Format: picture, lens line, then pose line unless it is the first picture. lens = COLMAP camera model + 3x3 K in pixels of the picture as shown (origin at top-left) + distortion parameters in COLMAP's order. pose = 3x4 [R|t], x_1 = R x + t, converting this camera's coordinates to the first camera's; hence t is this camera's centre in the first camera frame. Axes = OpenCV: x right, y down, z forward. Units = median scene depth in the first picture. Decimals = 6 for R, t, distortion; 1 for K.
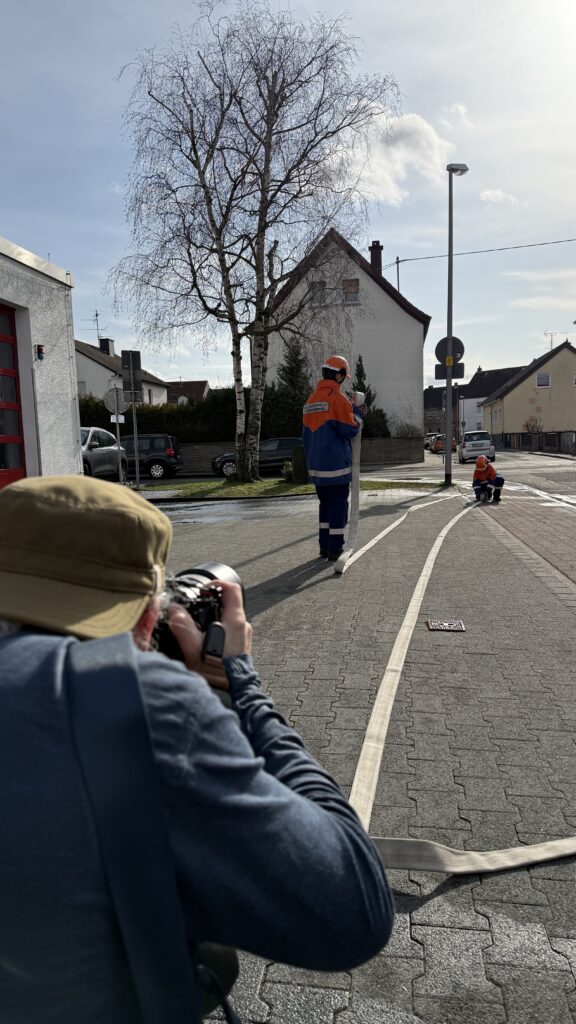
lens RADIAL K [[712.7, 0, 288.0], [0, 712.7, 512.0], [0, 0, 1]] dist [0.152733, -0.298221]
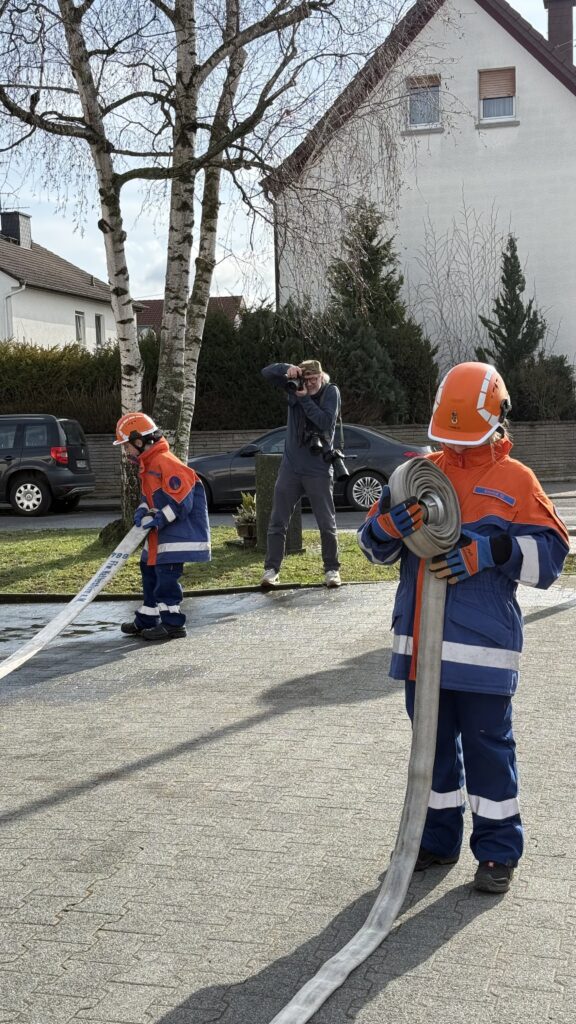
lens RADIAL K [[1417.2, 0, 288.0], [0, 1417.2, 512.0], [0, 0, 1]] dist [0.094068, -0.065504]
pose [[0.994790, 0.010130, -0.101442, 0.066149], [-0.013173, 0.999482, -0.029366, -0.024646], [0.101092, 0.030550, 0.994408, 0.141941]]
